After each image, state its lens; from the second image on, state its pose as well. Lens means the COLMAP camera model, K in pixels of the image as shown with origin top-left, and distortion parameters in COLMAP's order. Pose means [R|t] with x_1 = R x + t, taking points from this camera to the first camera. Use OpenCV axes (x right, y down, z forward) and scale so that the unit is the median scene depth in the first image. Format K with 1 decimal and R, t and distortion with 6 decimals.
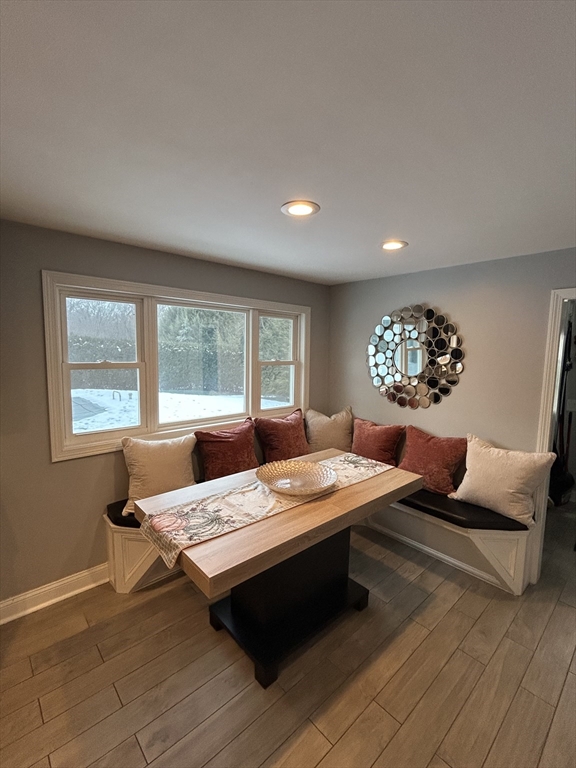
lens RADIAL K [[349.3, 0, 289.1], [0, 349.3, 383.2], [0, 0, 1]] dist [-0.002851, 0.001381]
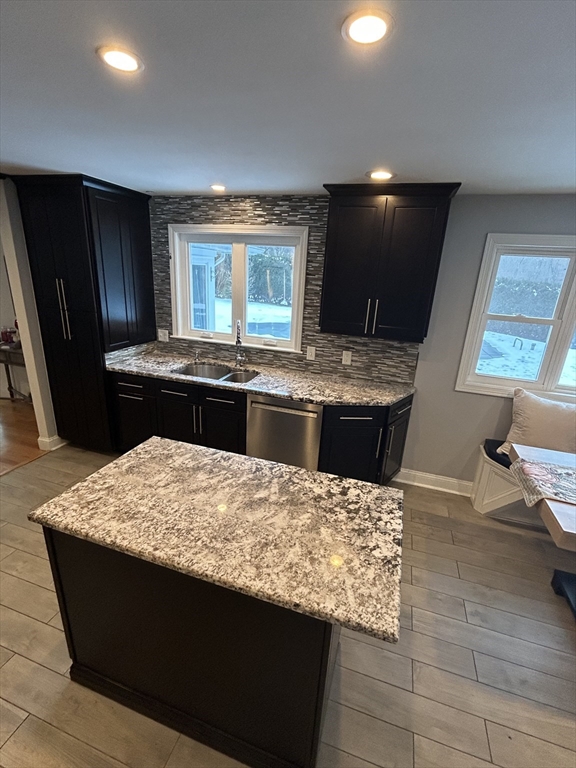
lens RADIAL K [[349.3, 0, 292.2], [0, 349.3, 384.7], [0, 0, 1]] dist [-0.002851, 0.001381]
pose [[0.501439, 0.278523, -0.819136, 0.064407], [-0.136596, 0.960378, 0.242931, -0.022127], [0.854342, -0.009924, 0.519616, -0.168551]]
